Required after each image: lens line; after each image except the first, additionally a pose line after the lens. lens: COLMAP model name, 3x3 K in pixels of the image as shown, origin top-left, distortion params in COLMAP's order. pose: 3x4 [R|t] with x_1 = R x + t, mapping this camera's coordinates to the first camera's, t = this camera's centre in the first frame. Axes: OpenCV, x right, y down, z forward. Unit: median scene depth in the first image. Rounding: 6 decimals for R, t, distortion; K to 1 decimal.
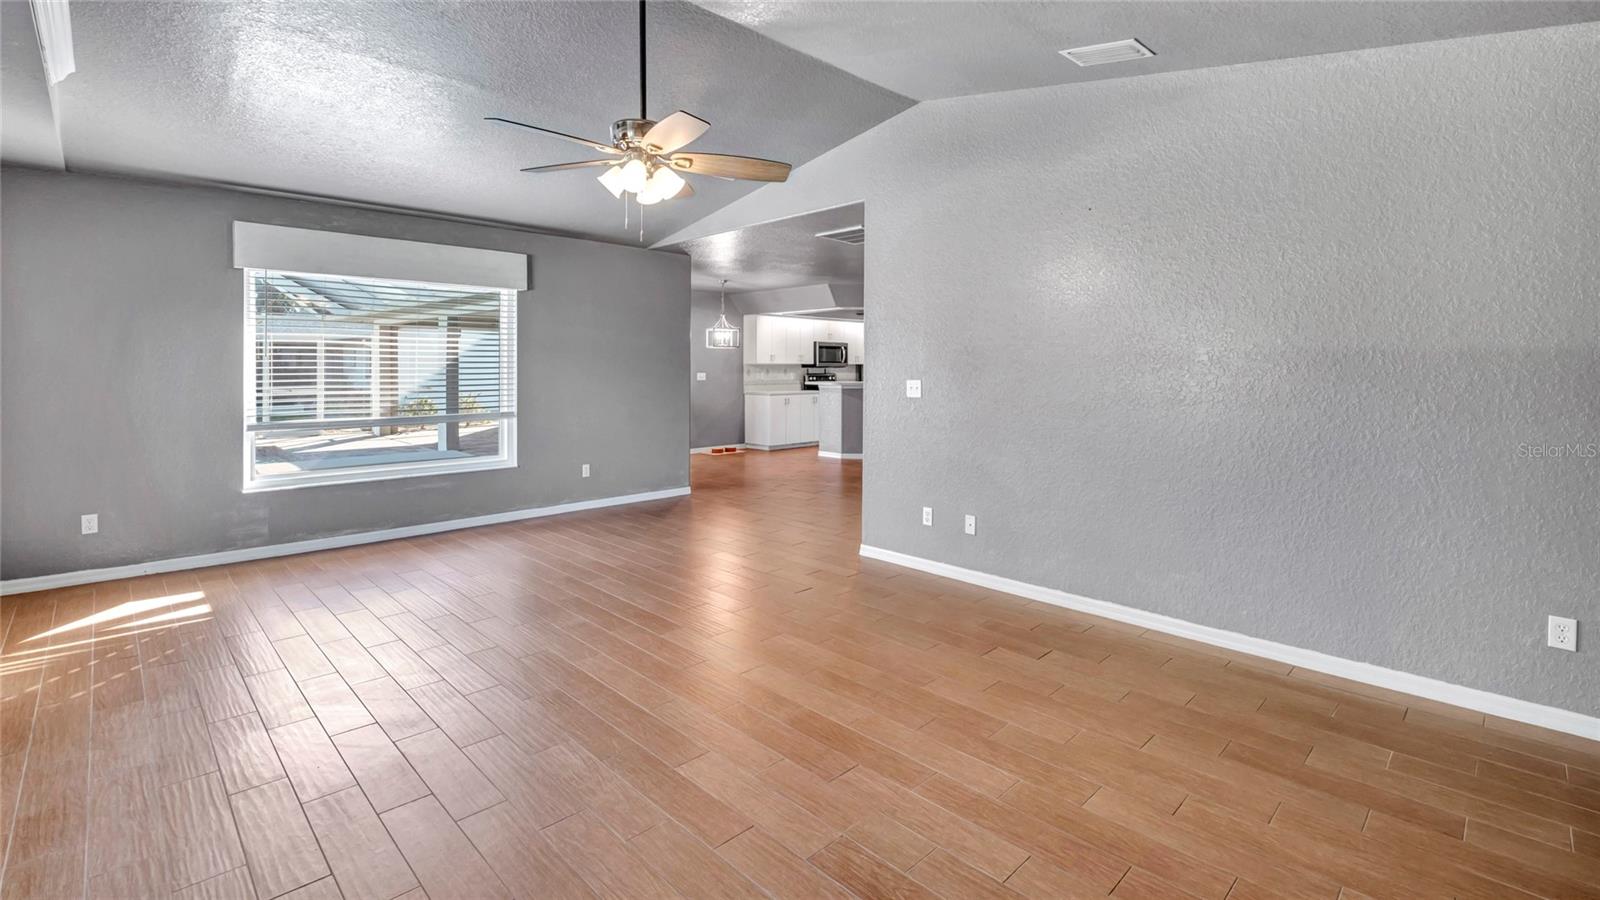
lens RADIAL K [[709.0, 0, 797.4], [0, 709.0, 451.8], [0, 0, 1]] dist [0.001842, 0.000200]
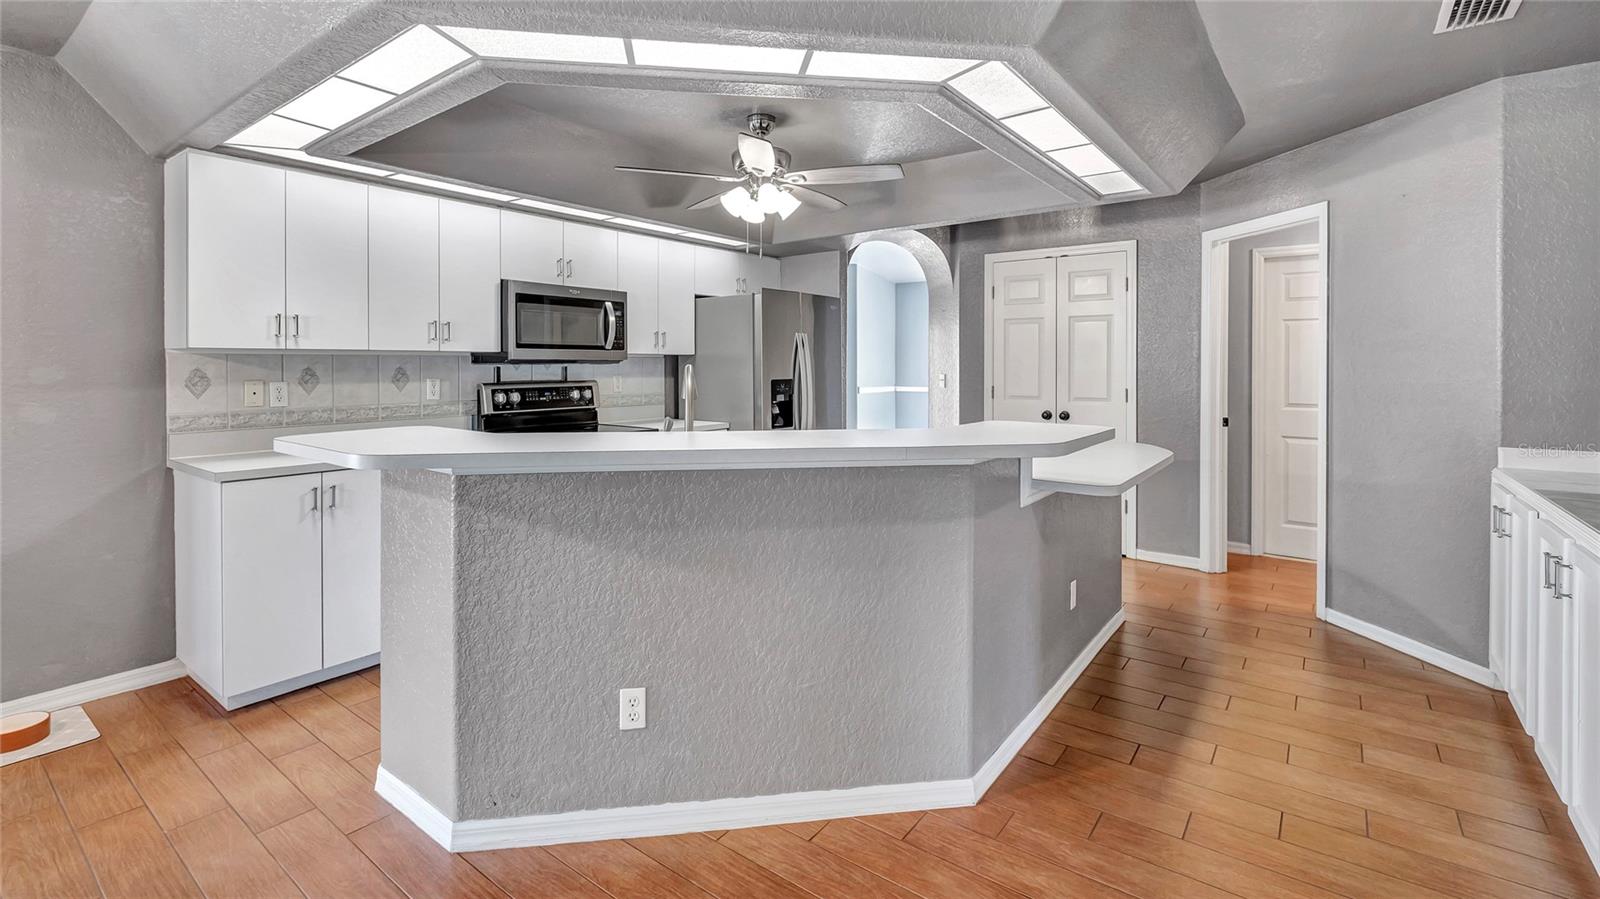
lens RADIAL K [[709.0, 0, 806.0], [0, 709.0, 451.0], [0, 0, 1]] dist [0.001842, 0.000200]
pose [[0.988798, -0.014938, 0.148511, 0.106426], [0.013611, 0.999858, 0.009946, -0.081161], [-0.148638, -0.007813, 0.988861, 0.667451]]
